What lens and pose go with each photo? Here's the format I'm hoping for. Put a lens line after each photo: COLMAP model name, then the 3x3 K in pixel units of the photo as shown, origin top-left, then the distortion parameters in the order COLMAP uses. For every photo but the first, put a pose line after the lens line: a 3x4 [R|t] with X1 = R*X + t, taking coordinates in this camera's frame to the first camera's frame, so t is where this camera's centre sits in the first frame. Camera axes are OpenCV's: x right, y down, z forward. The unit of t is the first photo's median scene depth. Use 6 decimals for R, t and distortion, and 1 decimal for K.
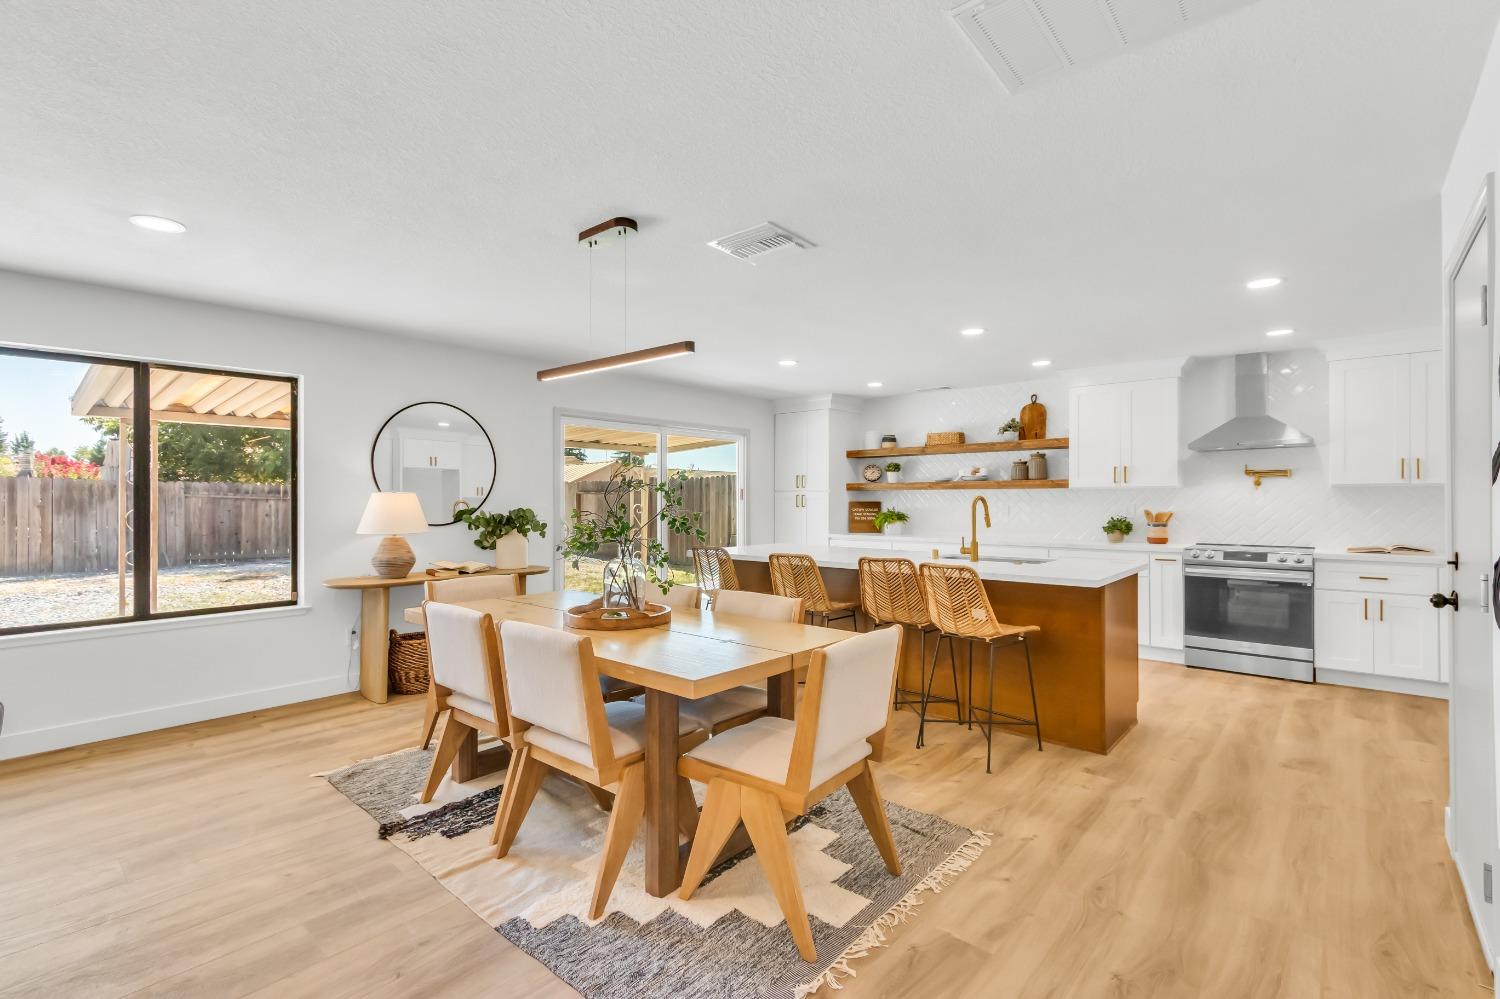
lens RADIAL K [[677.3, 0, 748.1], [0, 677.3, 499.1], [0, 0, 1]] dist [0.004290, -0.001062]
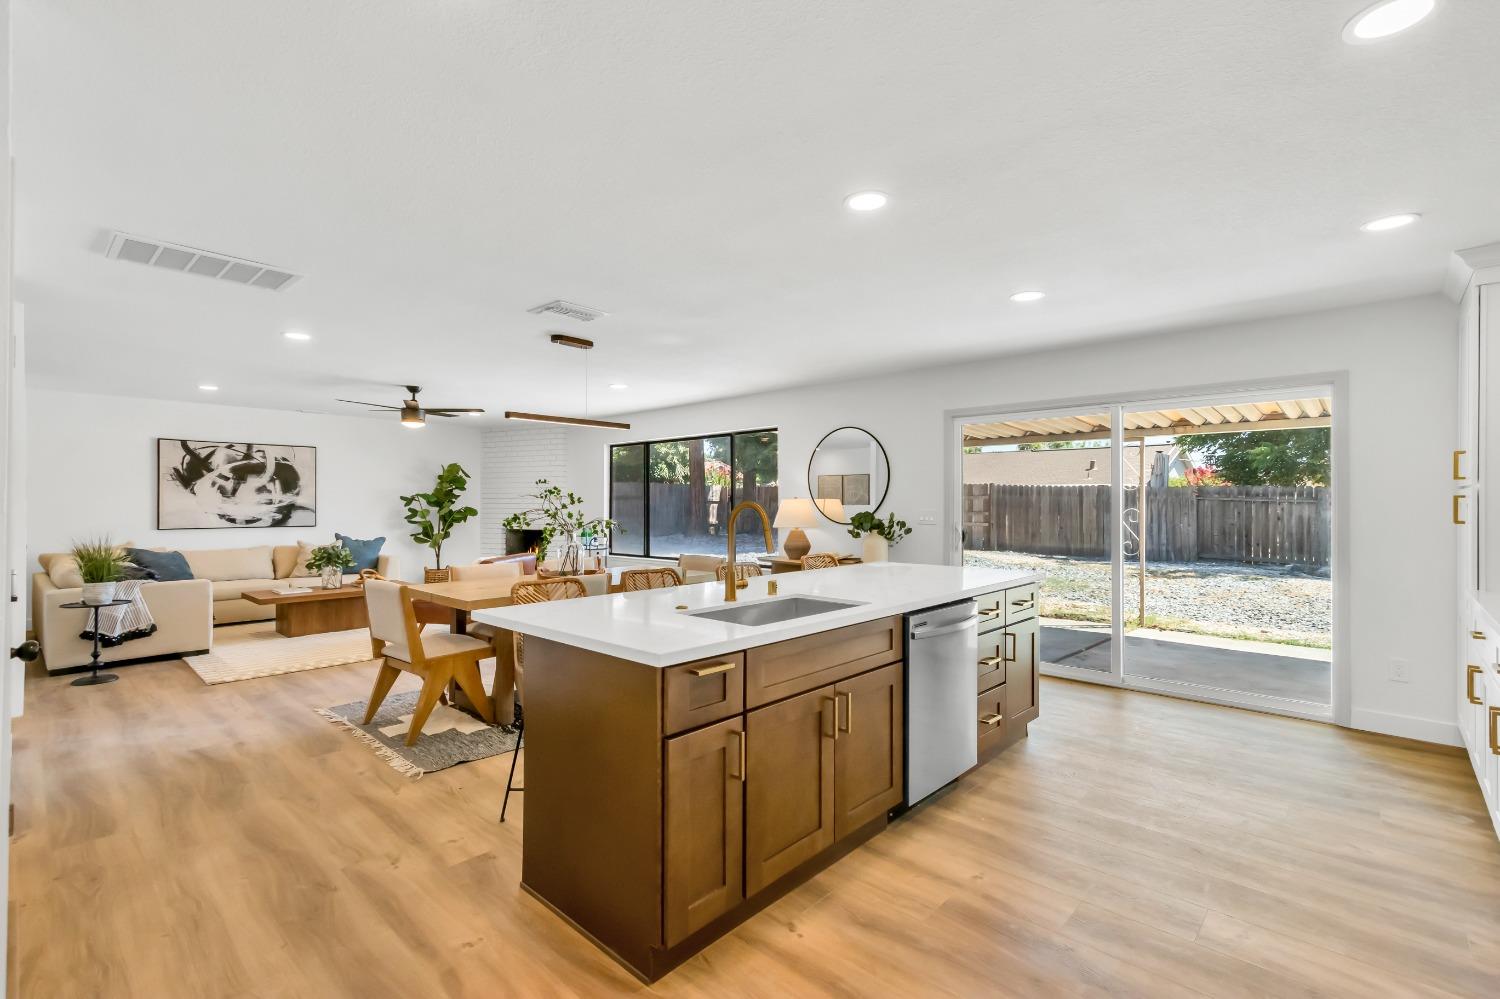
lens RADIAL K [[677.3, 0, 744.8], [0, 677.3, 500.3], [0, 0, 1]] dist [0.004290, -0.001062]
pose [[-0.030874, -0.001066, -0.999523, 0.857704], [0.000225, 0.999999, -0.001074, -0.004572], [0.999523, -0.000258, -0.030874, 0.891061]]
